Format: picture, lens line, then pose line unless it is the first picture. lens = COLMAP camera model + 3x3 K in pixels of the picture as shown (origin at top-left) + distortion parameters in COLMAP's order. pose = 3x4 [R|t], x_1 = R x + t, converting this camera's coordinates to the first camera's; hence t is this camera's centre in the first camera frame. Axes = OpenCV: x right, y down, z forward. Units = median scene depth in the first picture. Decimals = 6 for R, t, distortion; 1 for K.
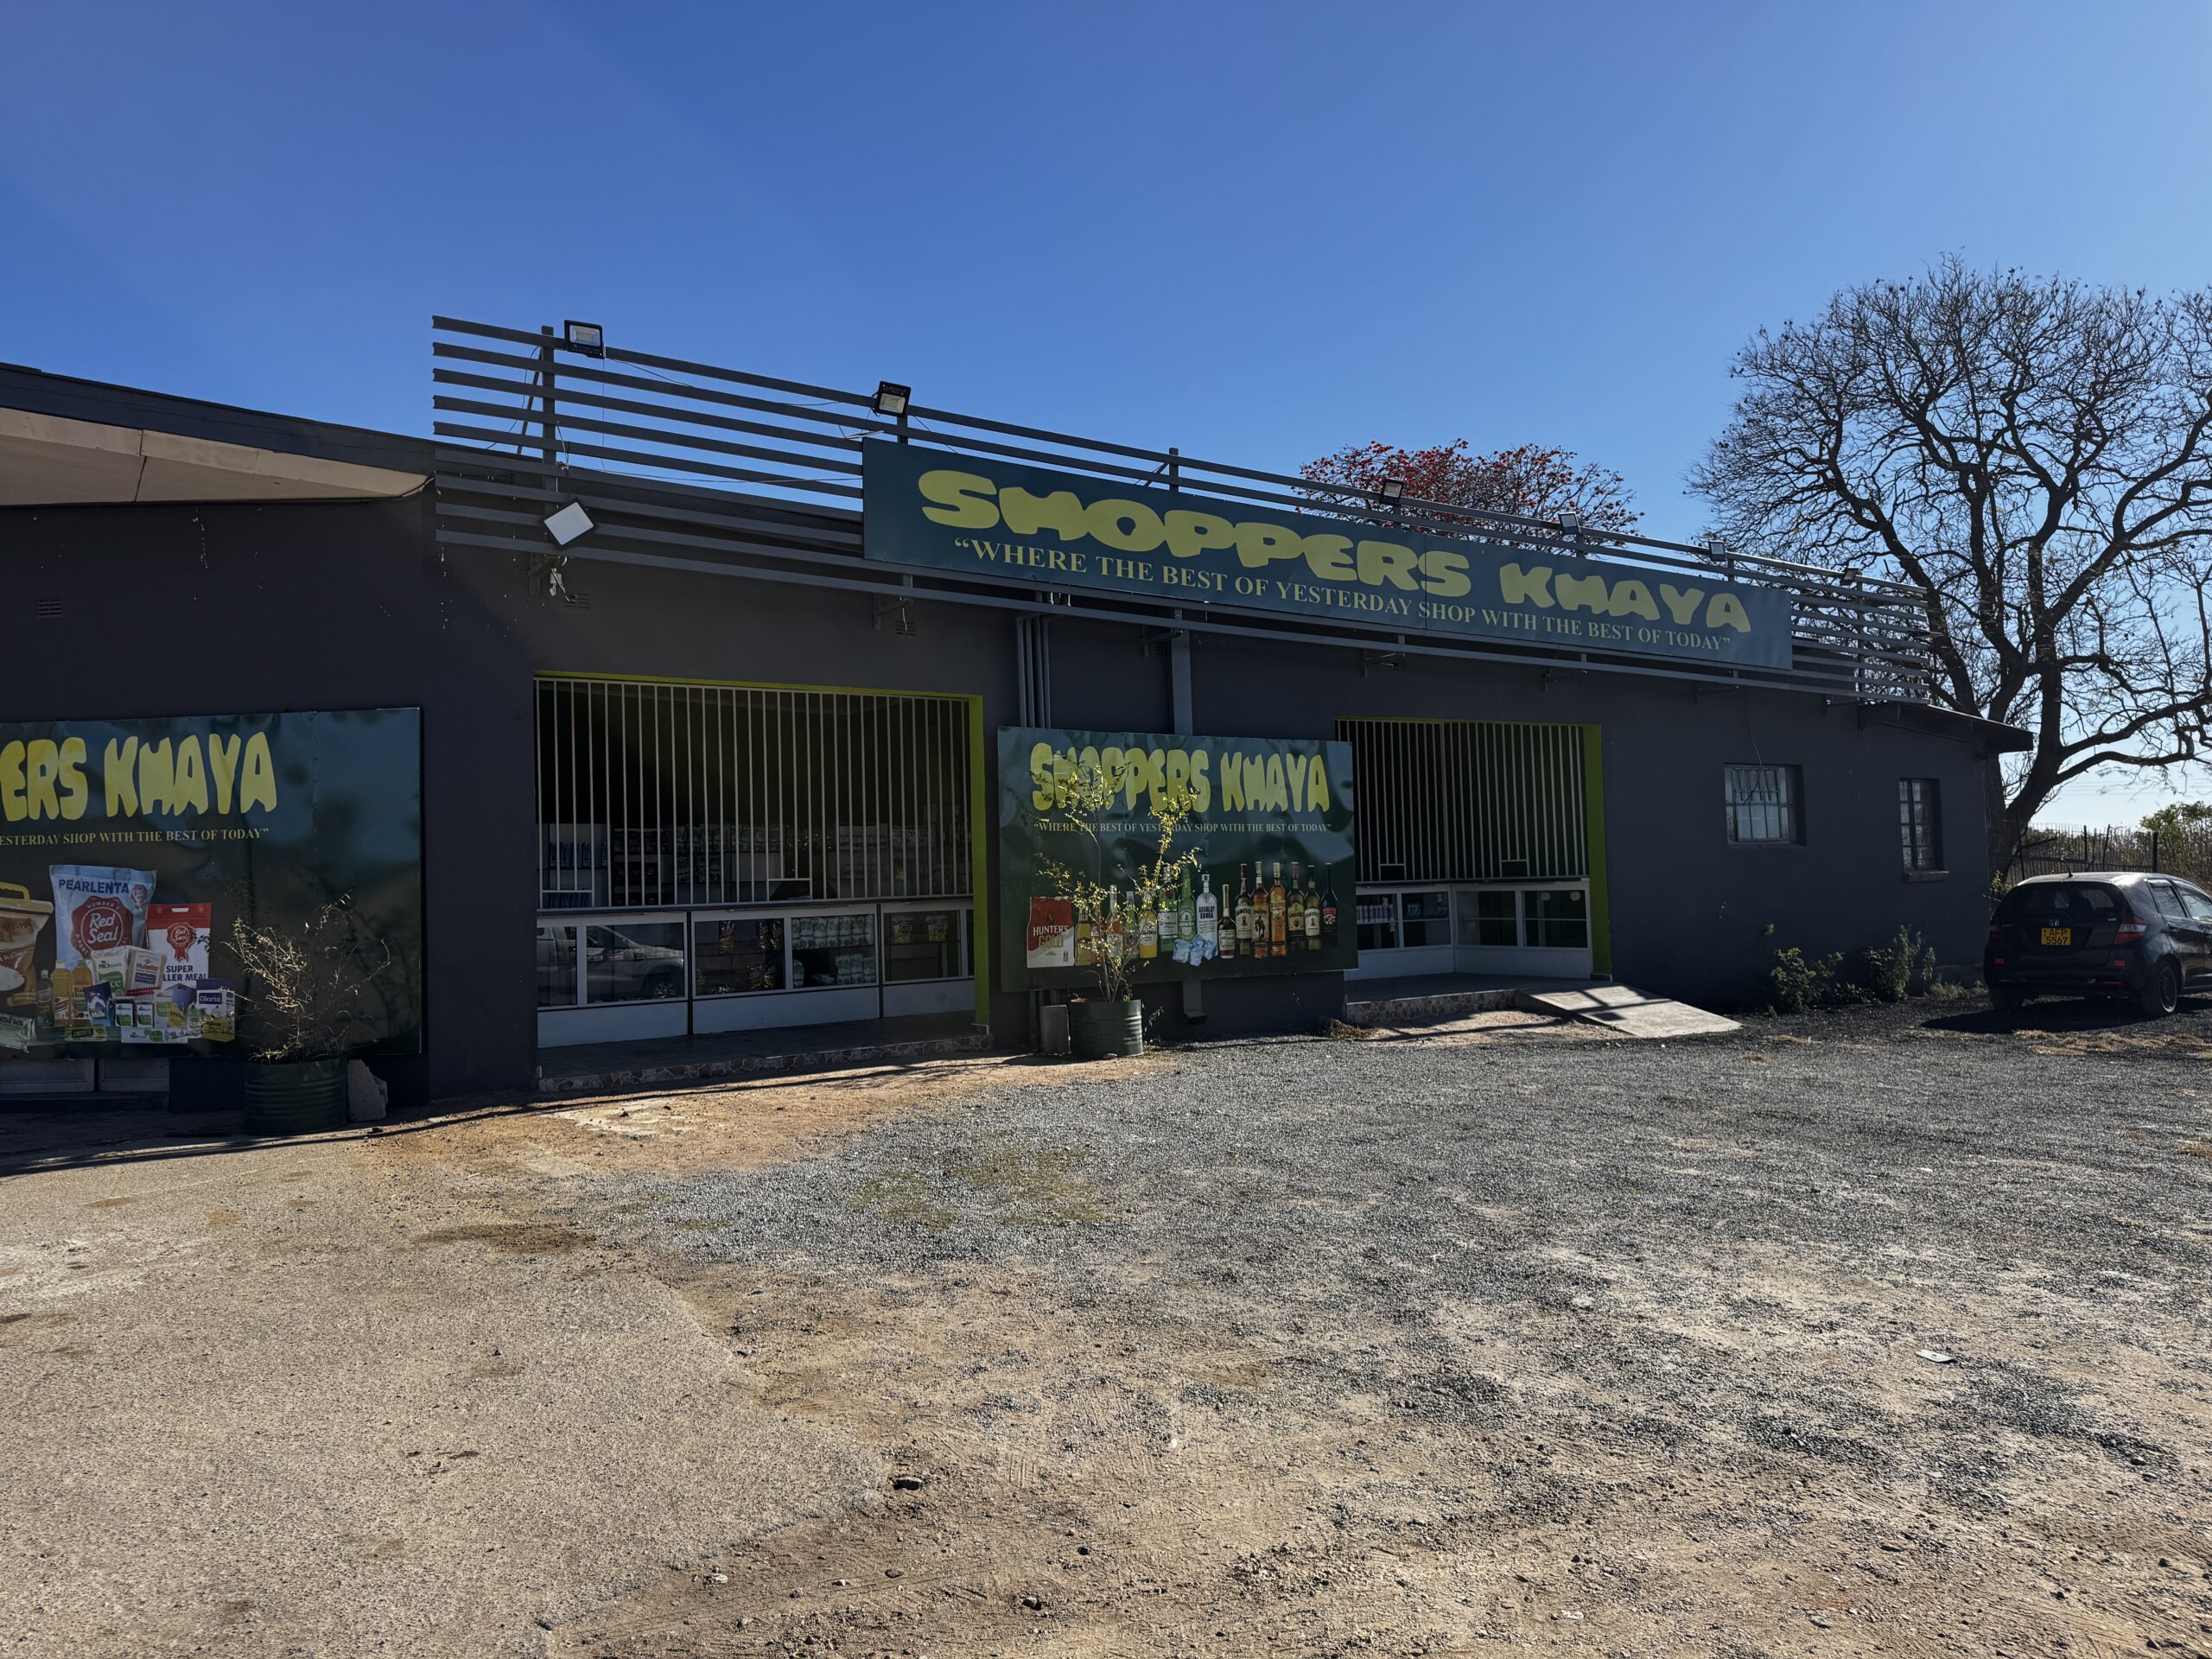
lens RADIAL K [[1512.8, 0, 1094.1], [0, 1512.8, 835.6], [0, 0, 1]] dist [0.140249, -0.225109]
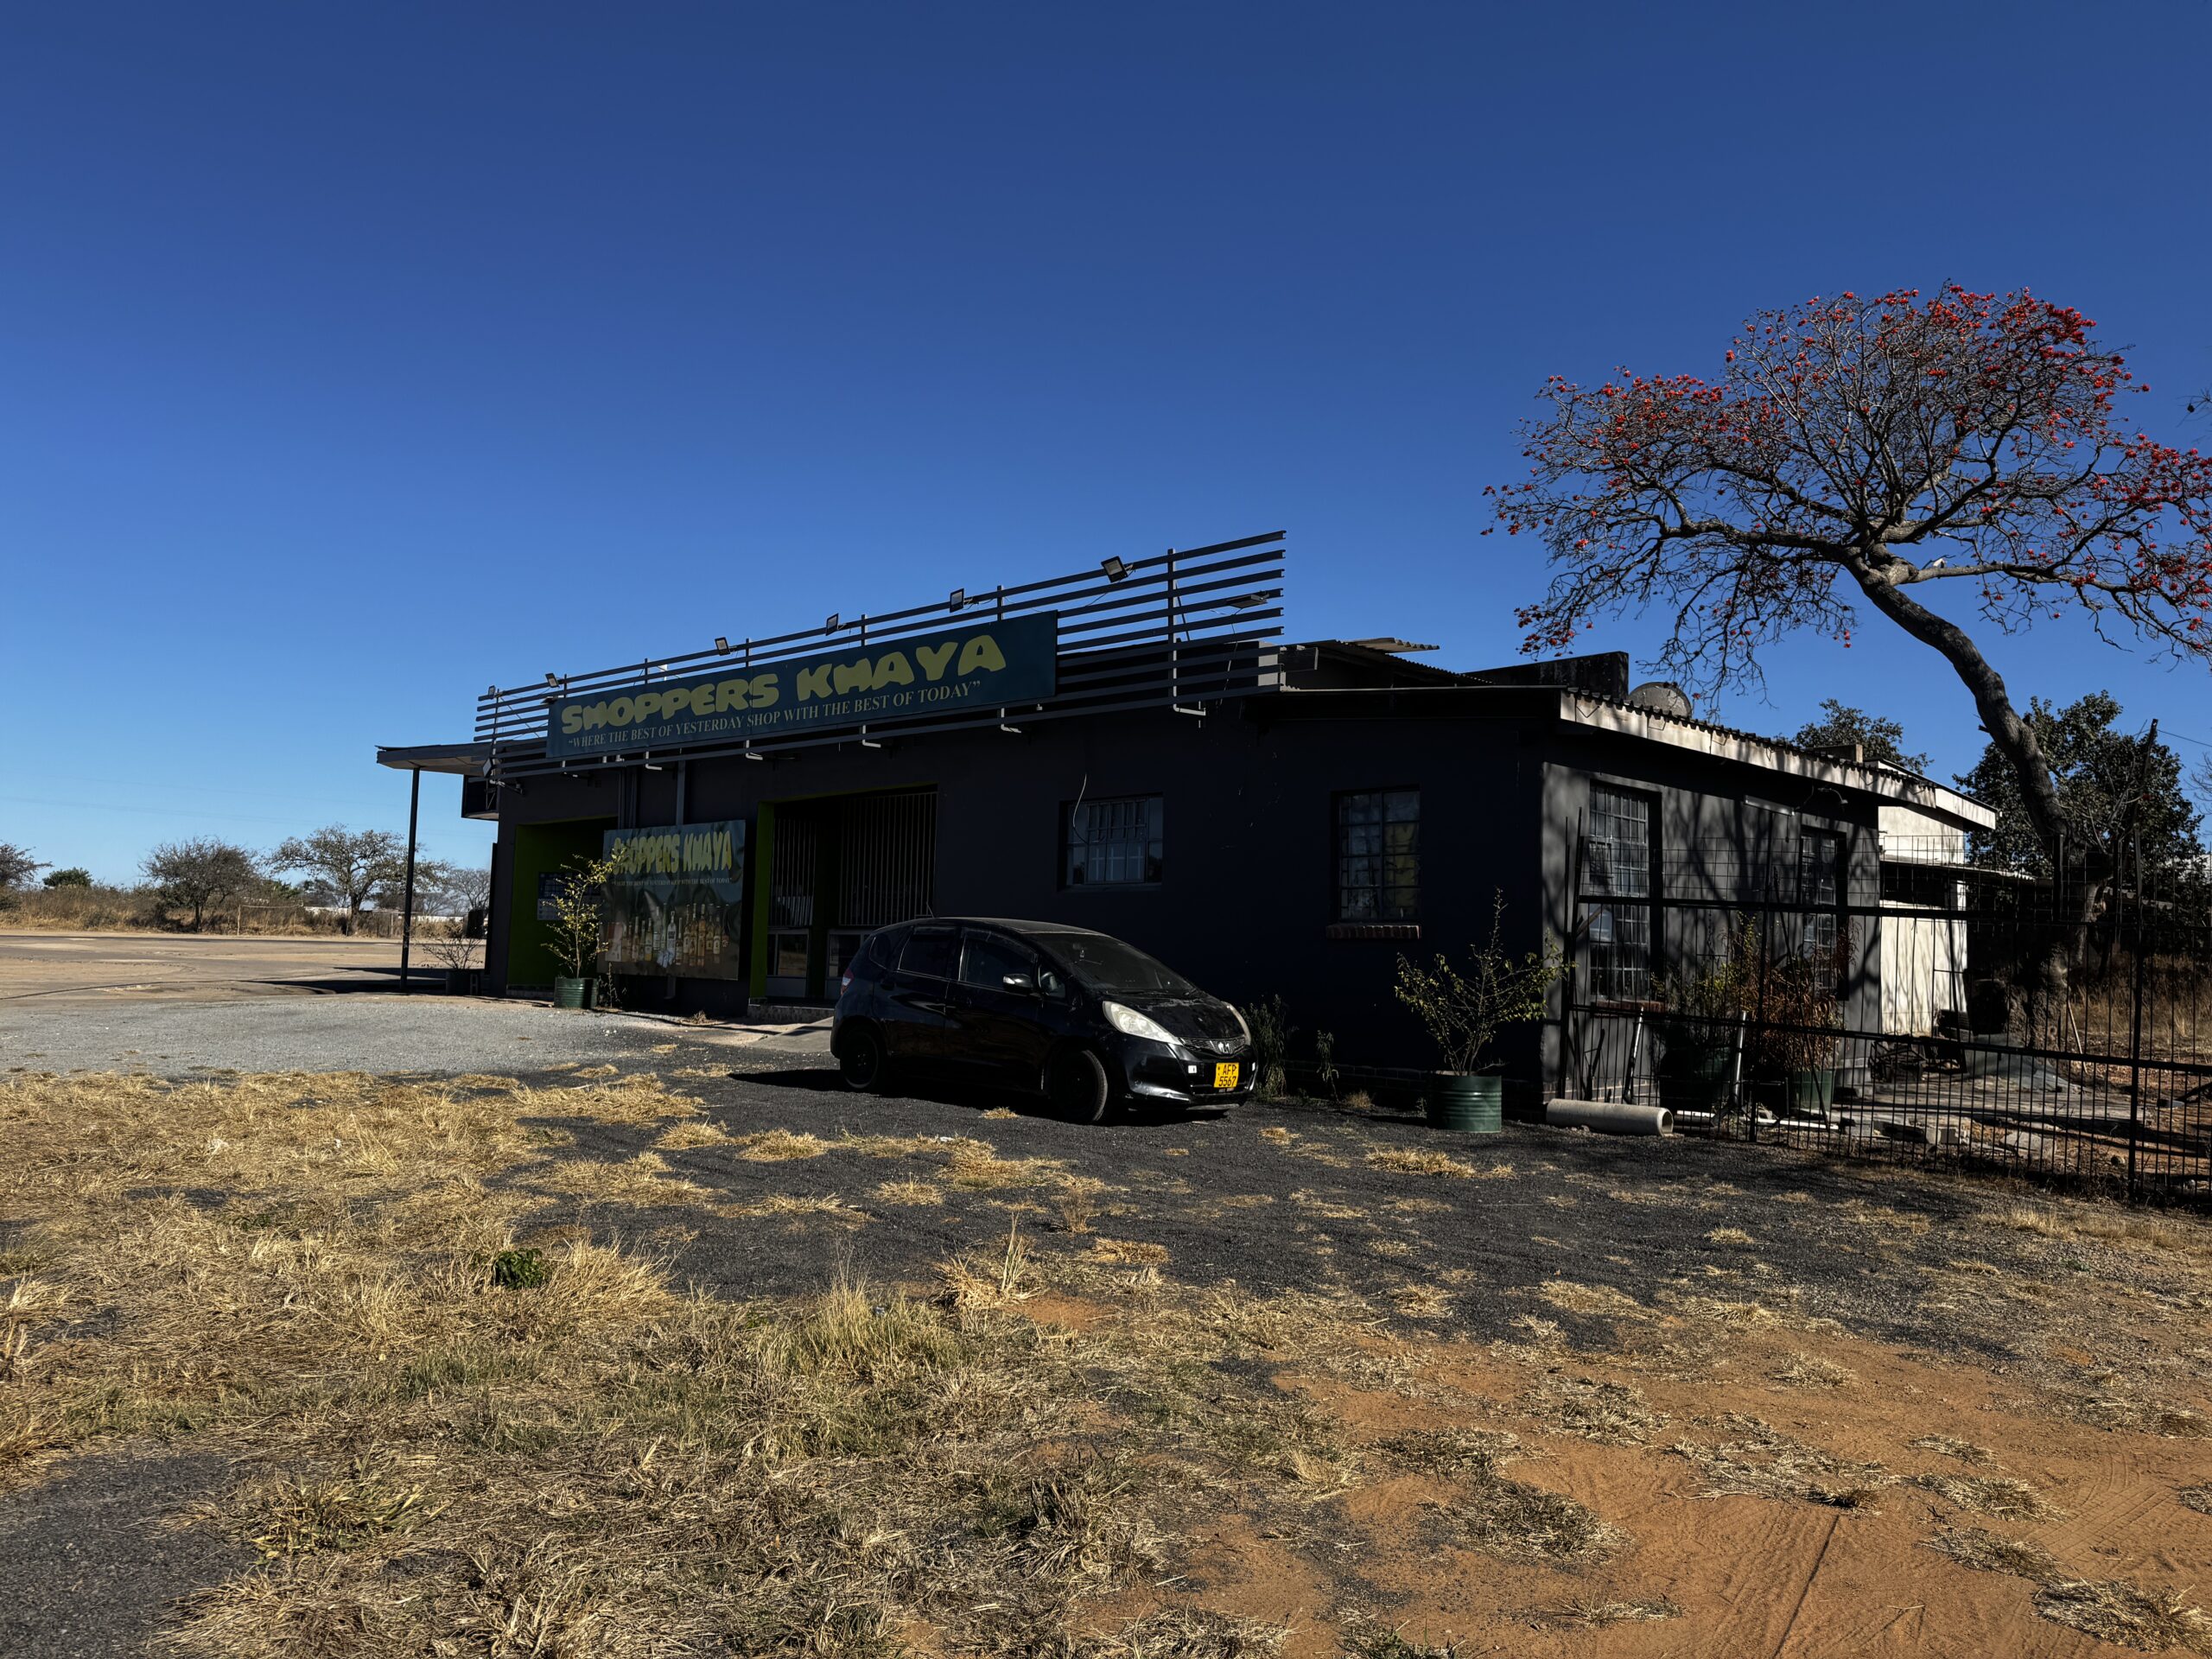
lens RADIAL K [[1512.8, 0, 1094.1], [0, 1512.8, 835.6], [0, 0, 1]] dist [0.140249, -0.225109]
pose [[0.201662, -0.051969, -0.978076, 1.649526], [-0.004585, 0.998530, -0.054002, 0.029002], [0.979445, 0.015374, 0.201127, 1.048063]]
